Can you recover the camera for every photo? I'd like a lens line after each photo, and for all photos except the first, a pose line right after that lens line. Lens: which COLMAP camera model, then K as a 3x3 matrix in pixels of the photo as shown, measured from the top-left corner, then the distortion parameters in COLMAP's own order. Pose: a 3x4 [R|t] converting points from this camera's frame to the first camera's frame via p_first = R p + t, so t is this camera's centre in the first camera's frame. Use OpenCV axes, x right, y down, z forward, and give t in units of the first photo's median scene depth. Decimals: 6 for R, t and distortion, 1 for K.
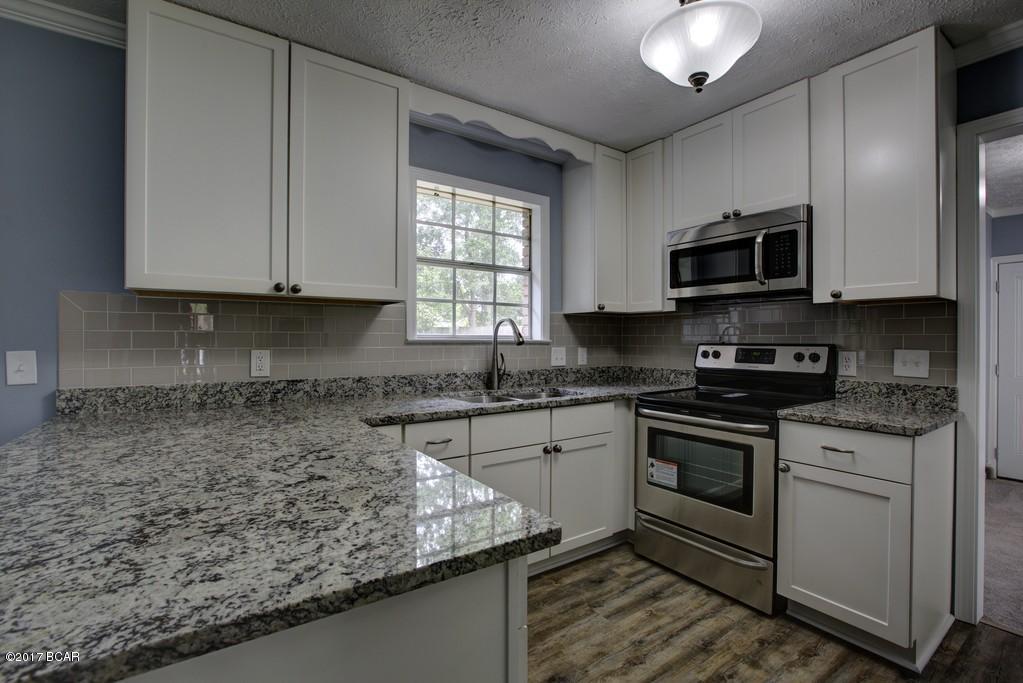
lens RADIAL K [[467.3, 0, 508.1], [0, 467.3, 339.0], [0, 0, 1]] dist [-0.036791, 0.008233]
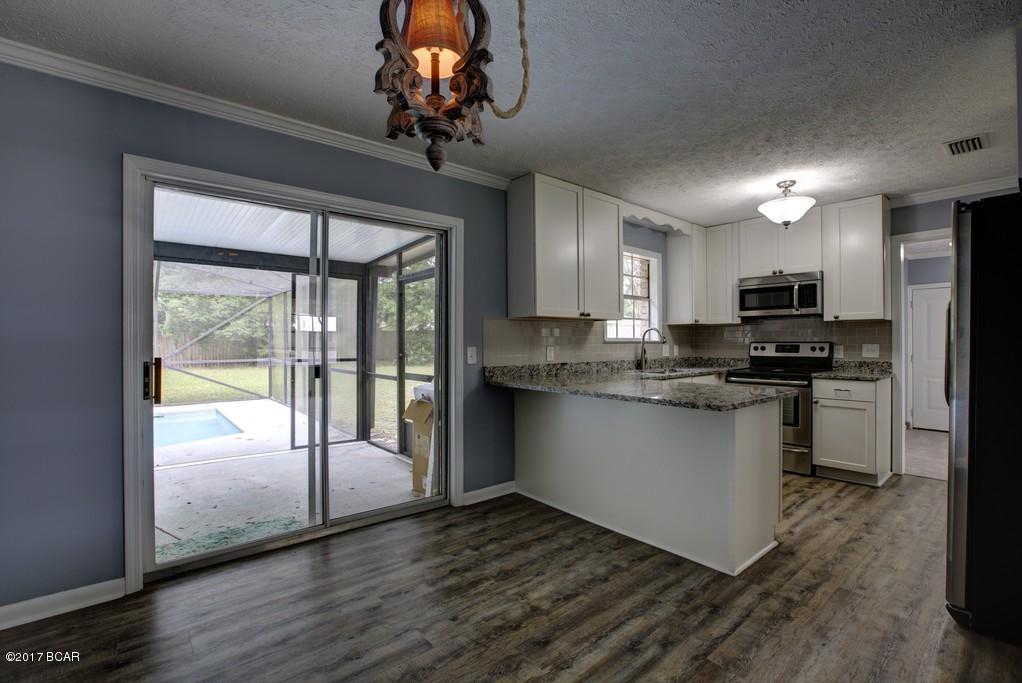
lens RADIAL K [[466.8, 0, 511.0], [0, 466.8, 339.6], [0, 0, 1]] dist [-0.036791, 0.008233]
pose [[0.995190, -0.005026, 0.097838, -0.764951], [0.005469, 0.999976, -0.004262, 0.002993], [-0.097814, 0.004777, 0.995193, -0.732559]]
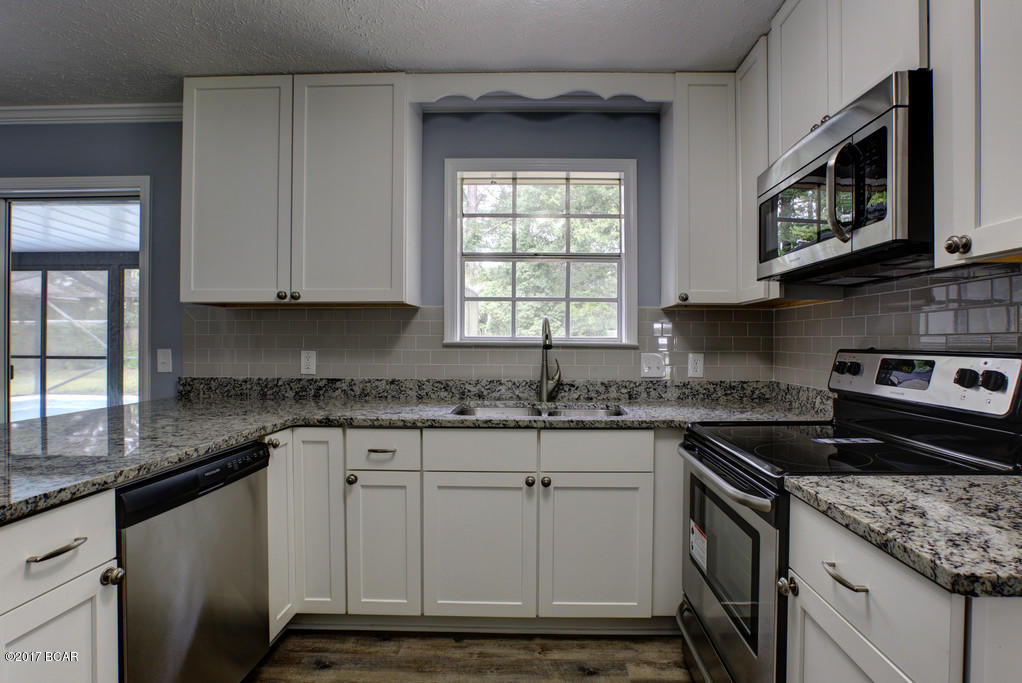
lens RADIAL K [[497.3, 0, 534.3], [0, 497.3, 339.7], [0, 0, 1]] dist [-0.033639, 0.000284]
pose [[0.812342, -0.001057, -0.583180, 0.544092], [-0.002106, 0.999987, -0.004745, 0.000956], [0.583177, 0.005083, 0.812329, 0.296411]]
